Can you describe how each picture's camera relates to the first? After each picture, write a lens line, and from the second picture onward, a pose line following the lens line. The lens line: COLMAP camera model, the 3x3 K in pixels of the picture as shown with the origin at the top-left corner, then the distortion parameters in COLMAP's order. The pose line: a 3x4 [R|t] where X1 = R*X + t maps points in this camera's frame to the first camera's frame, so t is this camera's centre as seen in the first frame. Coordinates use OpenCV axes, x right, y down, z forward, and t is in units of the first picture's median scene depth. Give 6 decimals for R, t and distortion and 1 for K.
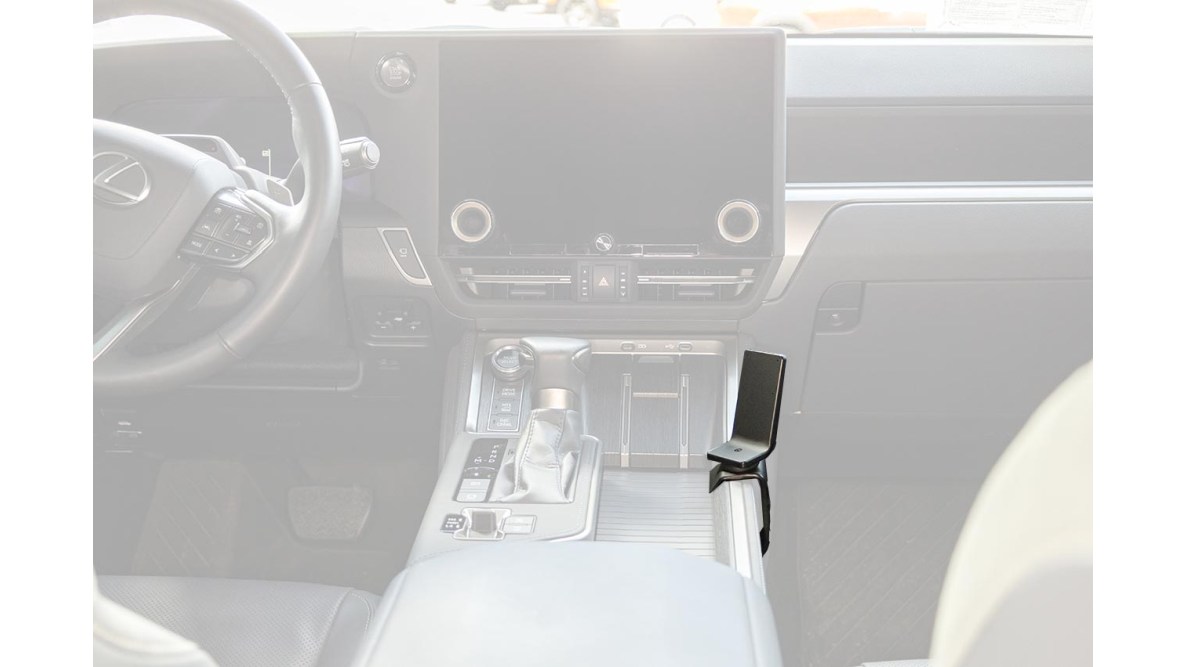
lens RADIAL K [[1358.6, 0, 593.0], [0, 1358.6, 333.5], [0, 0, 1]] dist [0.085447, 0.002487]
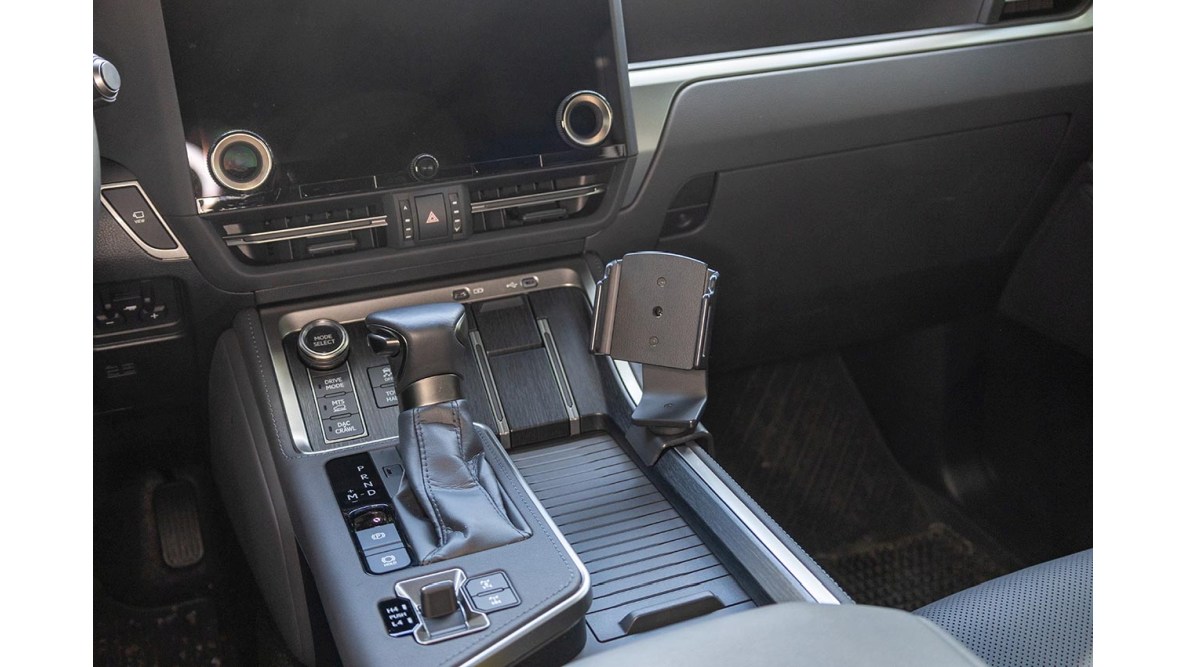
lens RADIAL K [[1134.2, 0, 575.0], [0, 1134.2, 326.7], [0, 0, 1]] dist [0.001215, 0.000278]
pose [[0.906649, -0.182538, 0.380352, -0.172308], [0.142044, 0.980992, 0.132205, -0.050503], [-0.397255, -0.065836, 0.915344, 0.381241]]
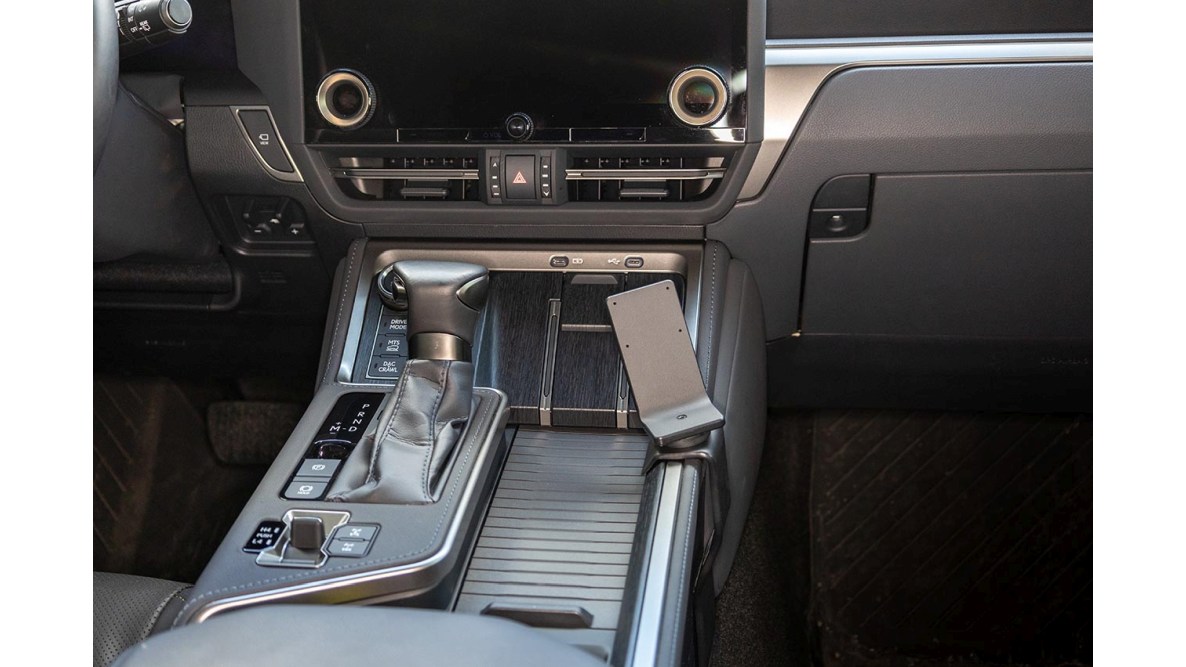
lens RADIAL K [[1345.8, 0, 593.0], [0, 1345.8, 333.5], [0, 0, 1]] dist [0.003365, 0.001845]
pose [[0.997211, 0.001600, -0.074618, 0.103326], [0.008317, 0.991161, 0.132400, -0.050892], [0.074170, -0.132652, 0.988384, 0.258944]]
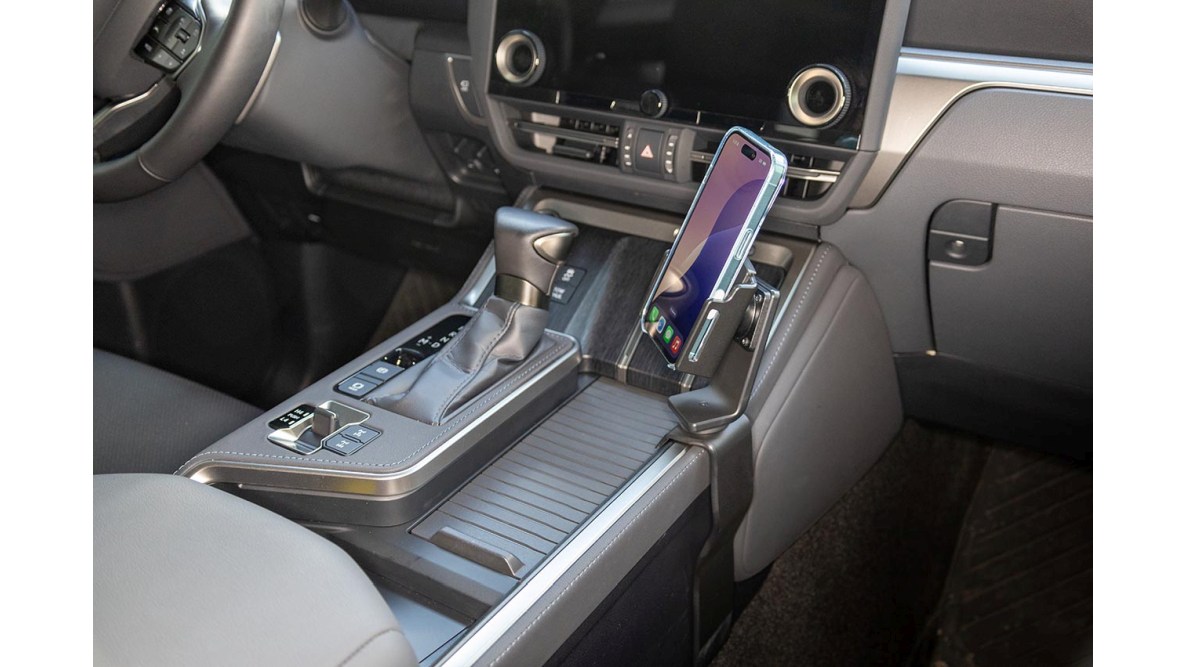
lens RADIAL K [[1052.0, 0, 593.0], [0, 1052.0, 333.5], [0, 0, 1]] dist [0.037492, -0.001902]
pose [[0.871697, 0.218072, -0.438849, 0.275271], [-0.135730, 0.967934, 0.211380, -0.061080], [0.470873, -0.124695, 0.873344, 0.427985]]
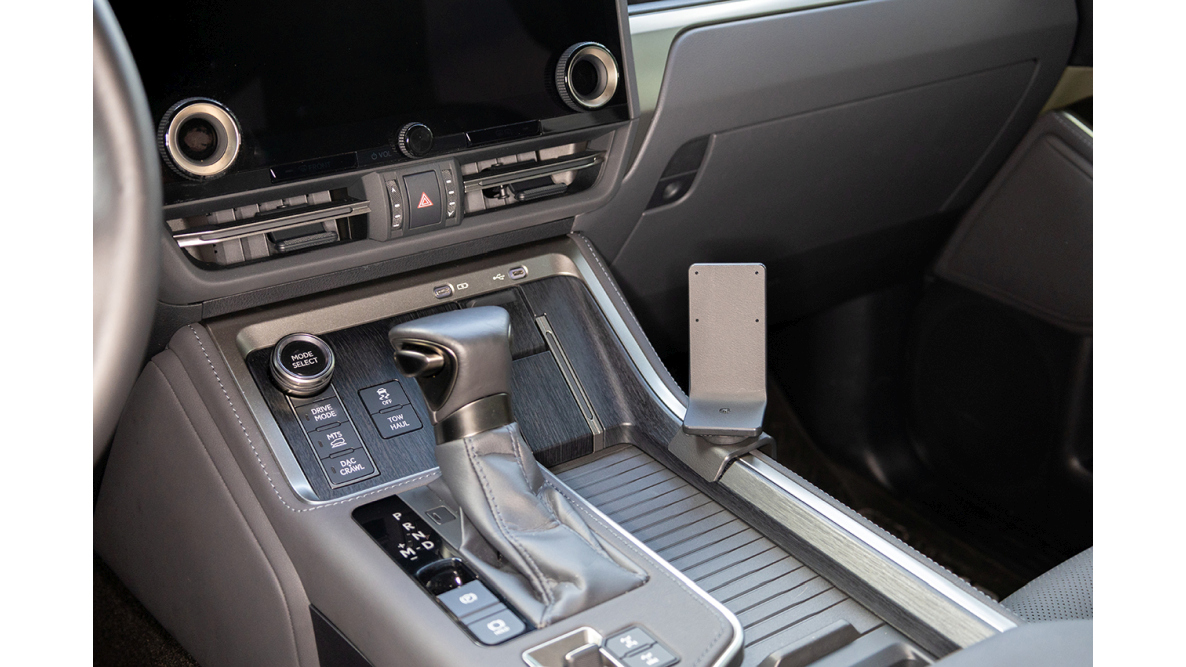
lens RADIAL K [[1345.8, 0, 593.0], [0, 1345.8, 333.5], [0, 0, 1]] dist [0.003365, 0.001845]
pose [[0.772099, -0.243829, 0.586865, -0.308106], [0.153472, 0.967674, 0.200134, -0.090375], [-0.616692, -0.064456, 0.784561, 0.464816]]
